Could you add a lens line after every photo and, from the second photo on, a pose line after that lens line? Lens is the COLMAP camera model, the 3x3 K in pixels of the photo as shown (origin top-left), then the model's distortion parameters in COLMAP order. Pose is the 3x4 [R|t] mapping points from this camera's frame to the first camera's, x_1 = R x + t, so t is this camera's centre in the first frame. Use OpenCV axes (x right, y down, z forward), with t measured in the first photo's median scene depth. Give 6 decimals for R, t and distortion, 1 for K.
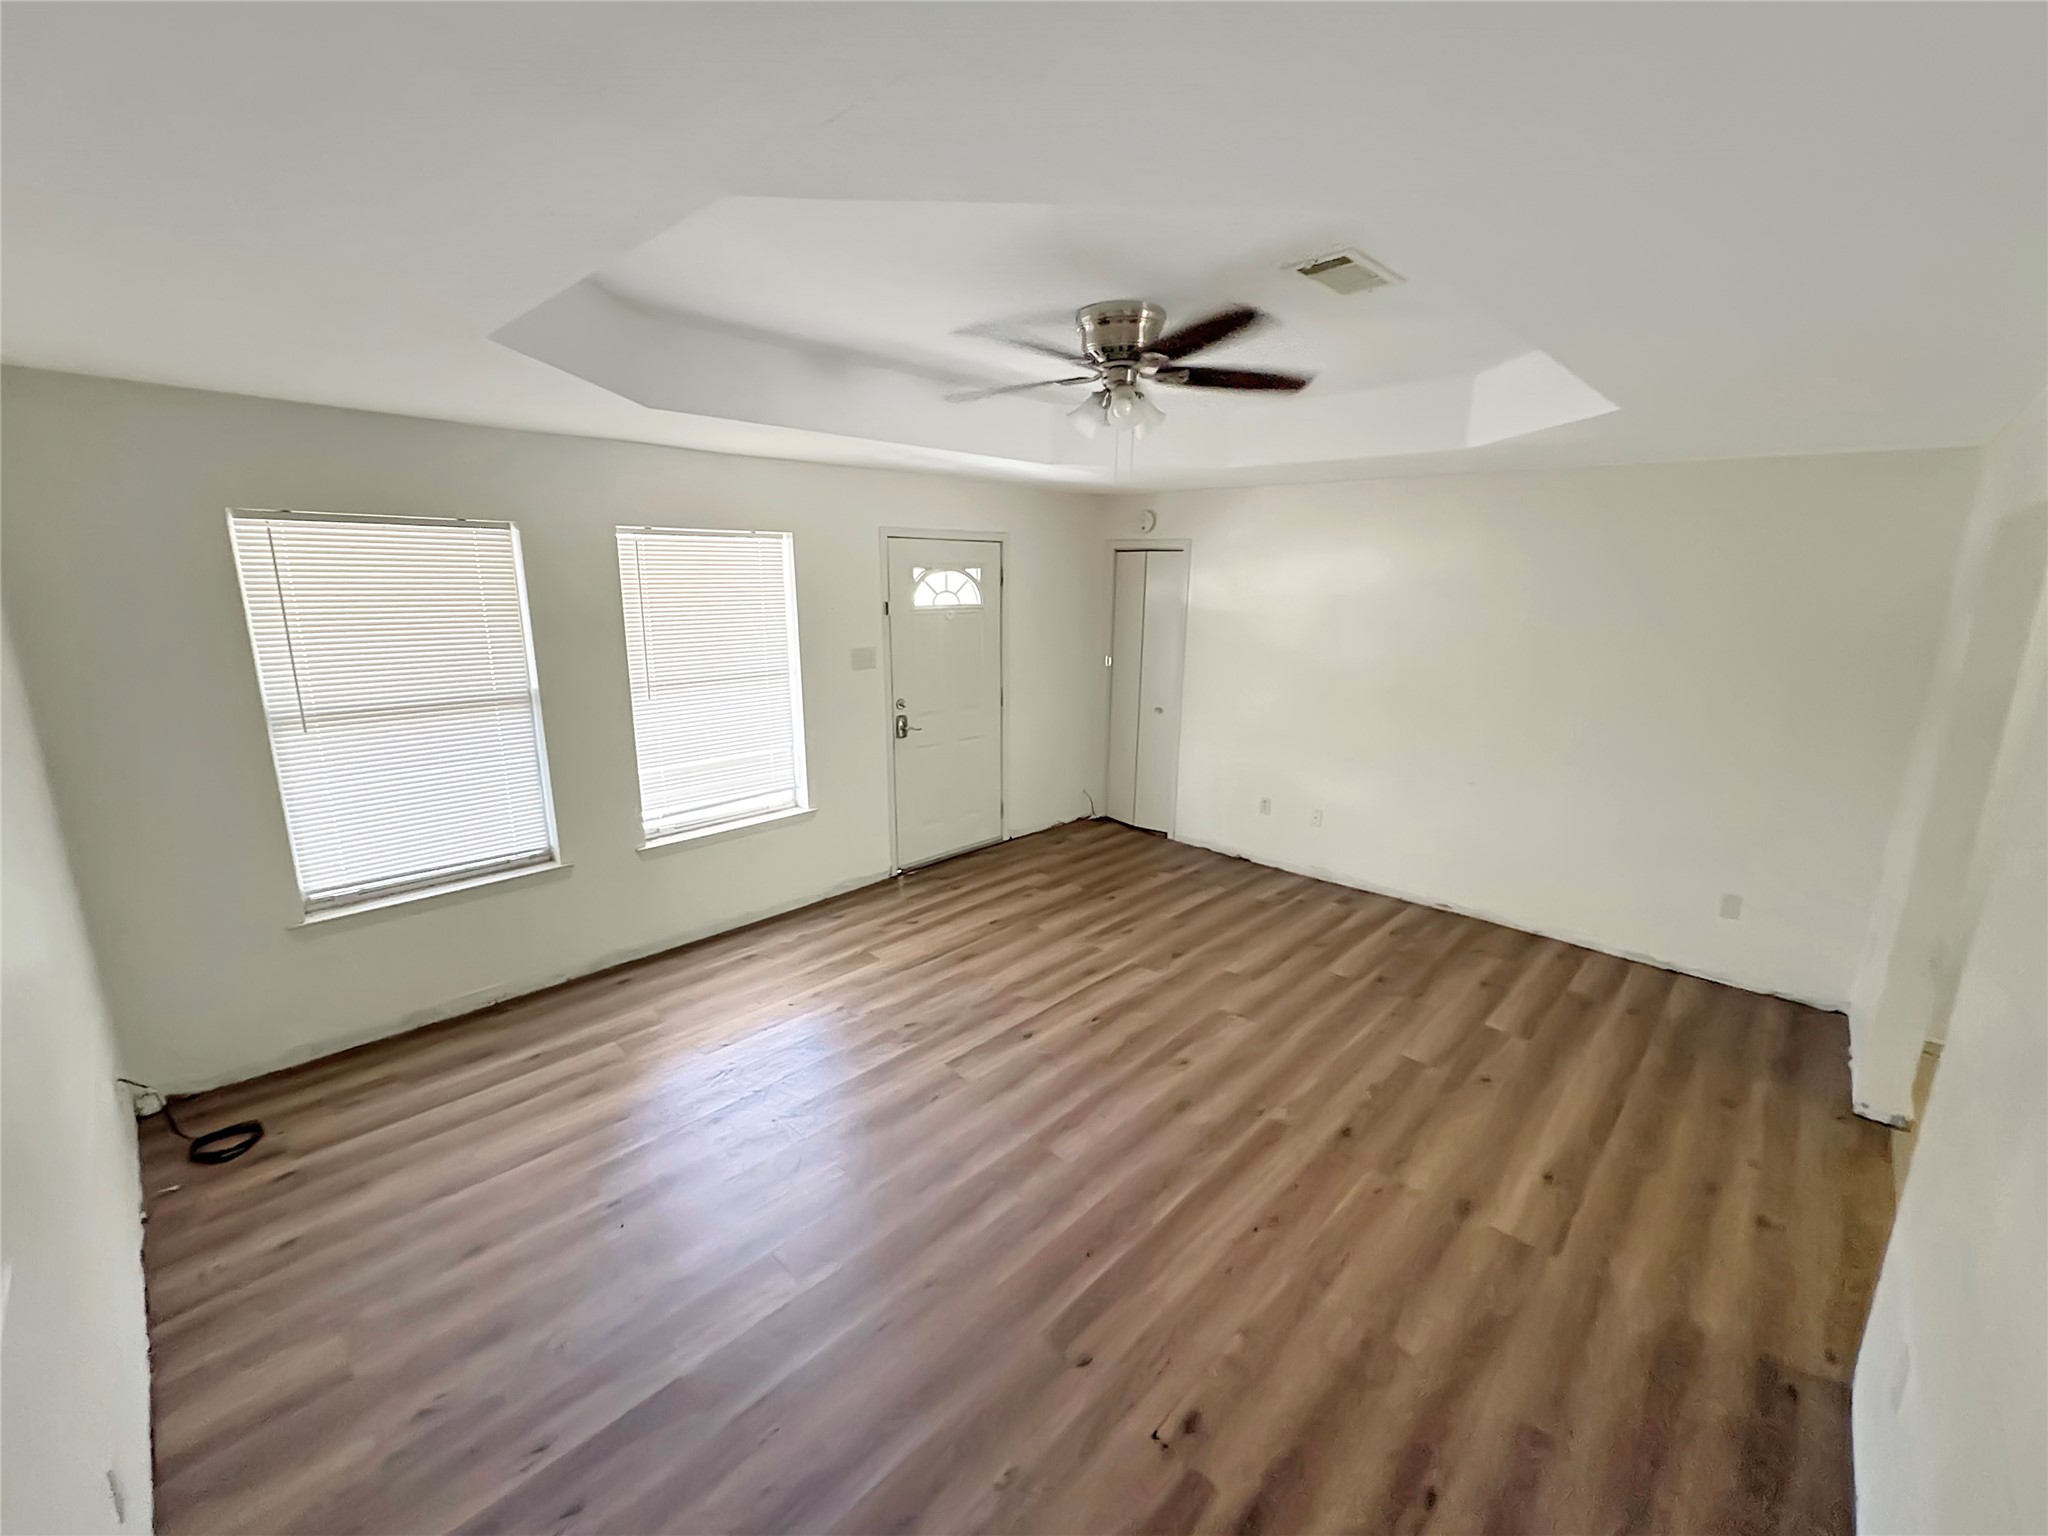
lens RADIAL K [[840.1, 0, 1027.4], [0, 840.1, 768.5], [0, 0, 1]] dist [-0.002047, -0.000040]
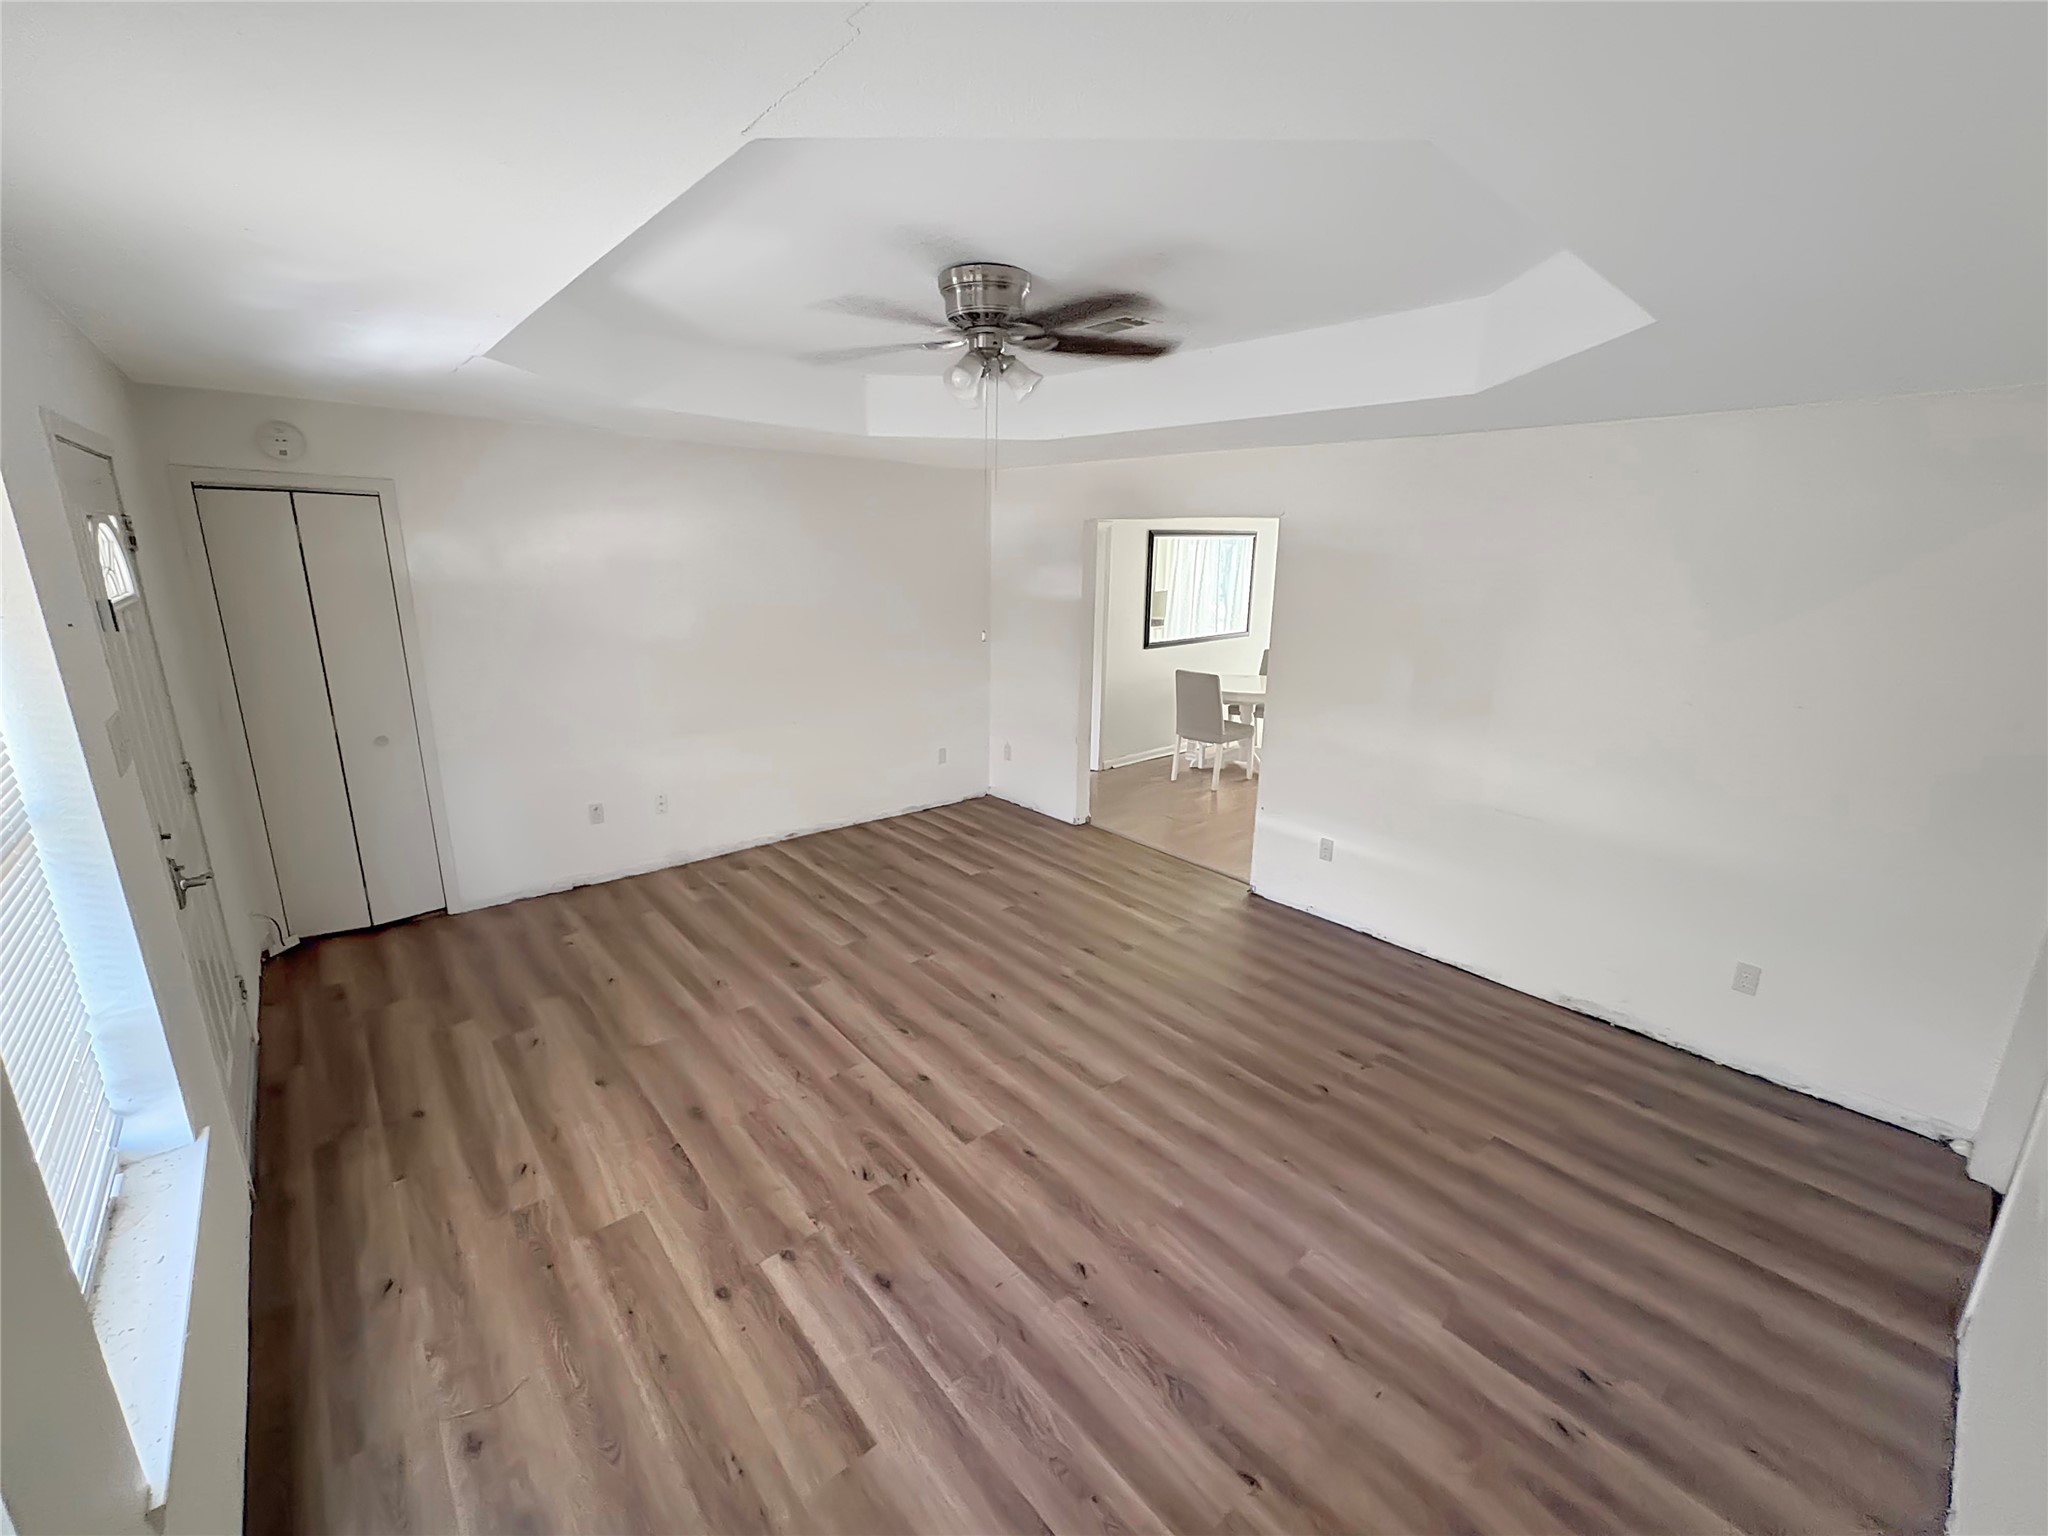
lens RADIAL K [[840.1, 0, 1027.4], [0, 840.1, 768.5], [0, 0, 1]] dist [-0.002047, -0.000040]
pose [[0.081221, -0.260524, 0.962045, -0.640745], [0.203653, 0.949208, 0.239854, -0.150905], [-0.975668, 0.176442, 0.130152, 0.618967]]
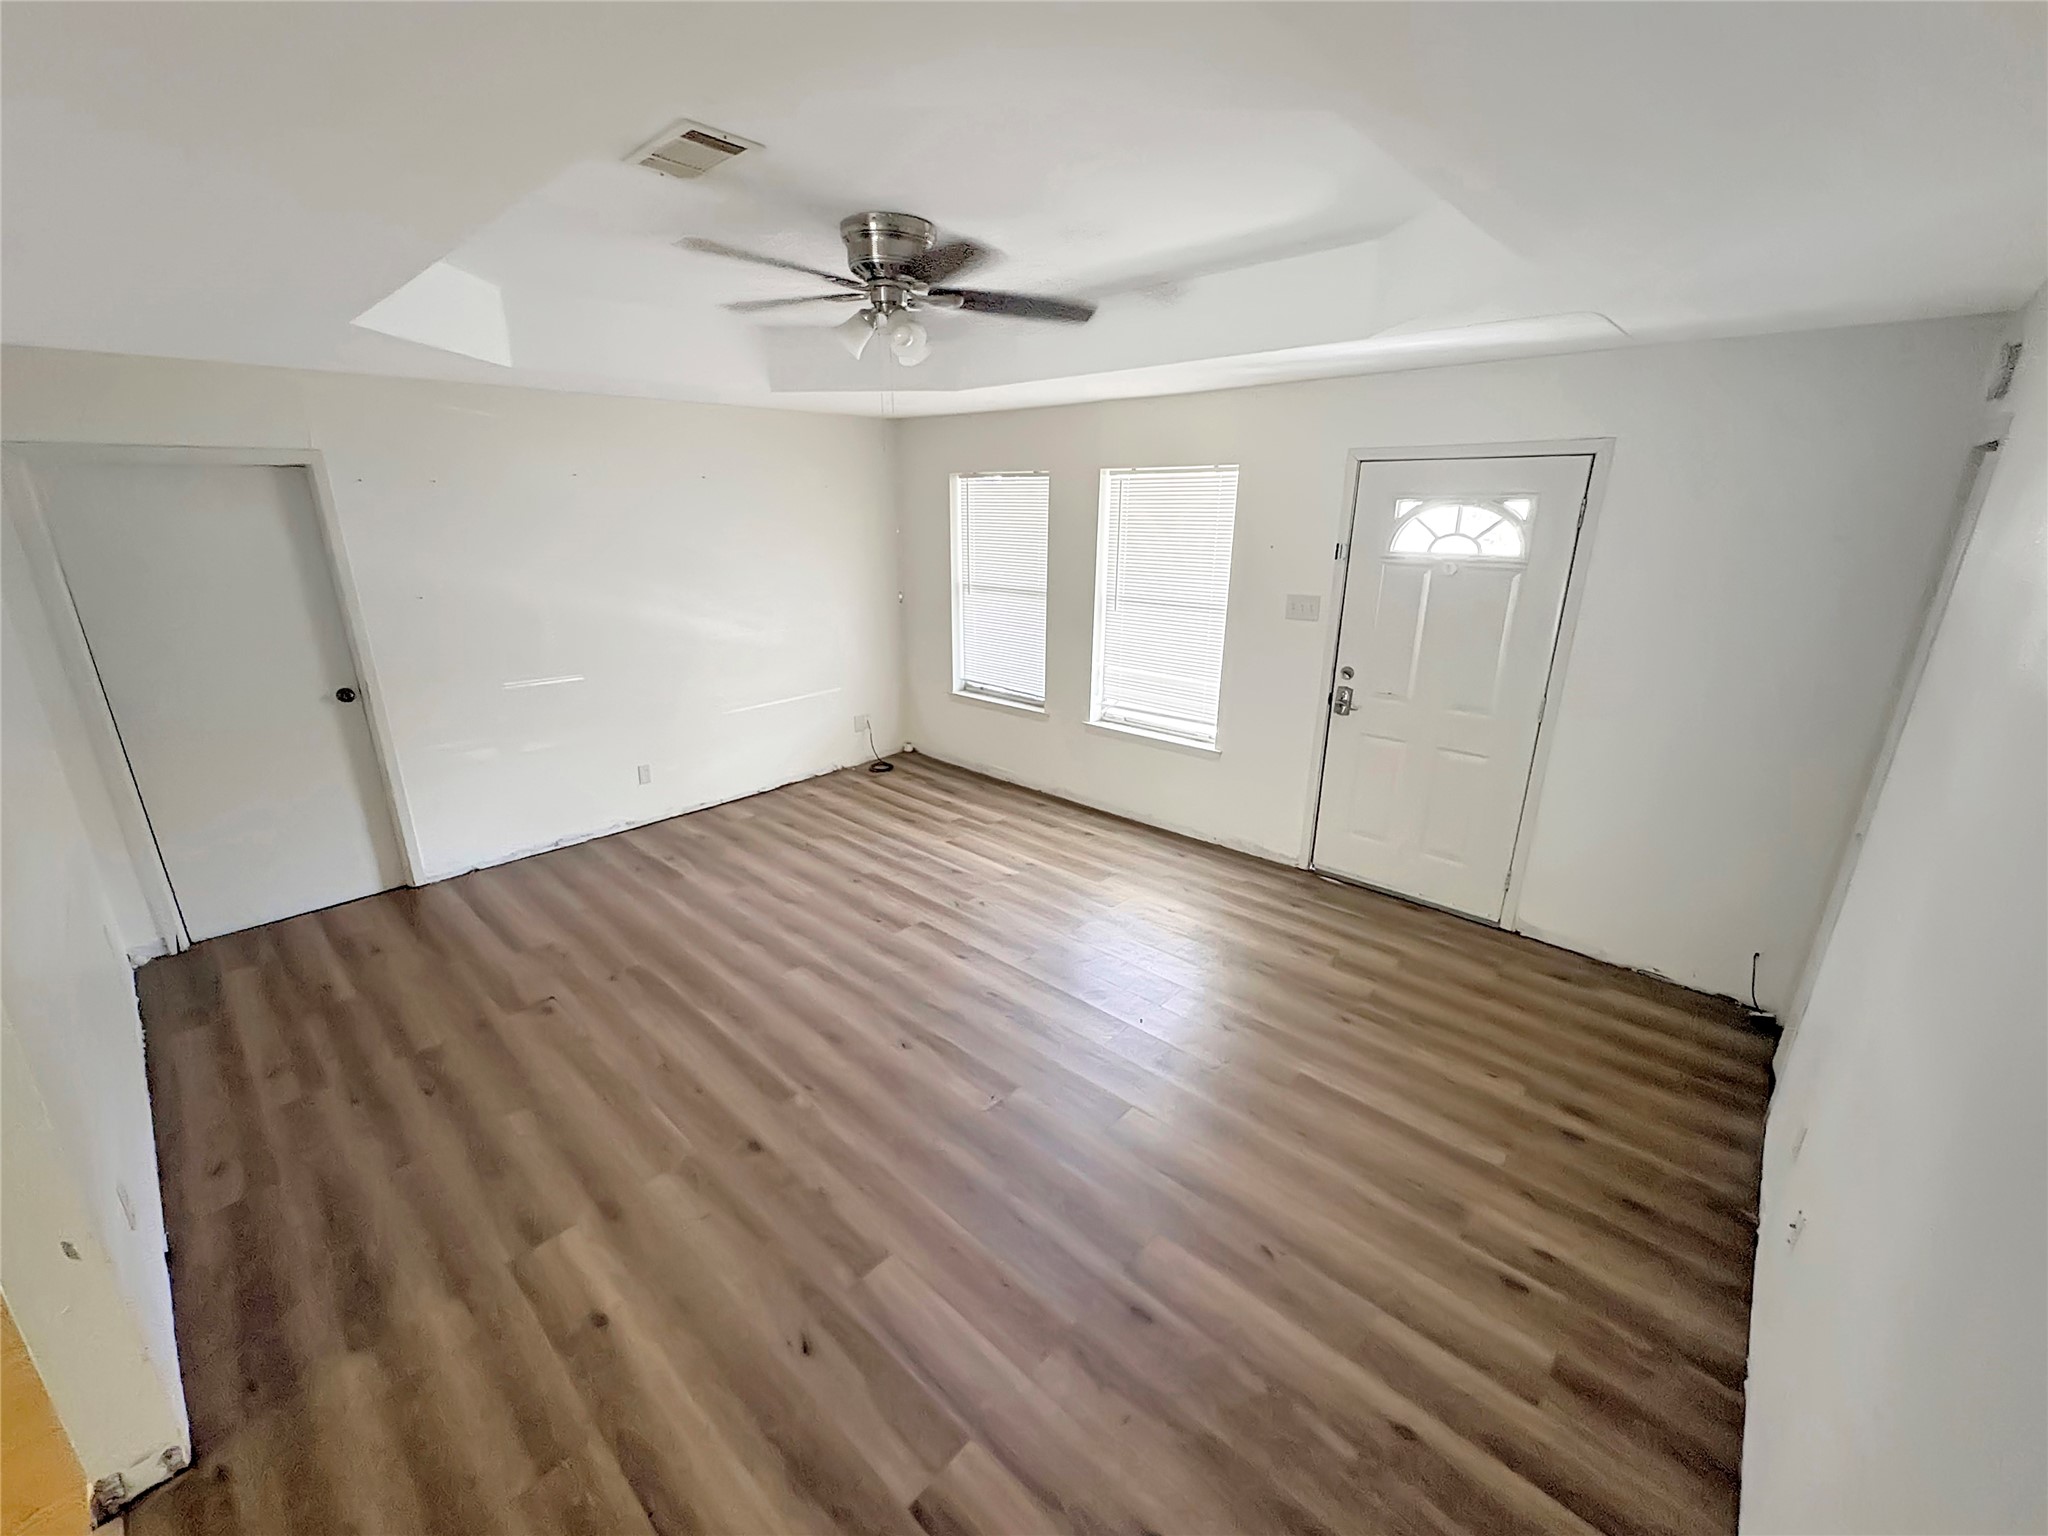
lens RADIAL K [[829.7, 0, 1000.4], [0, 829.7, 768.0], [0, 0, 1]] dist [-0.003655, -0.000144]
pose [[0.000904, 0.299038, -0.954241, 0.784802], [-0.230263, 0.928661, 0.290804, -0.181319], [0.973128, 0.219464, 0.069697, 0.789636]]
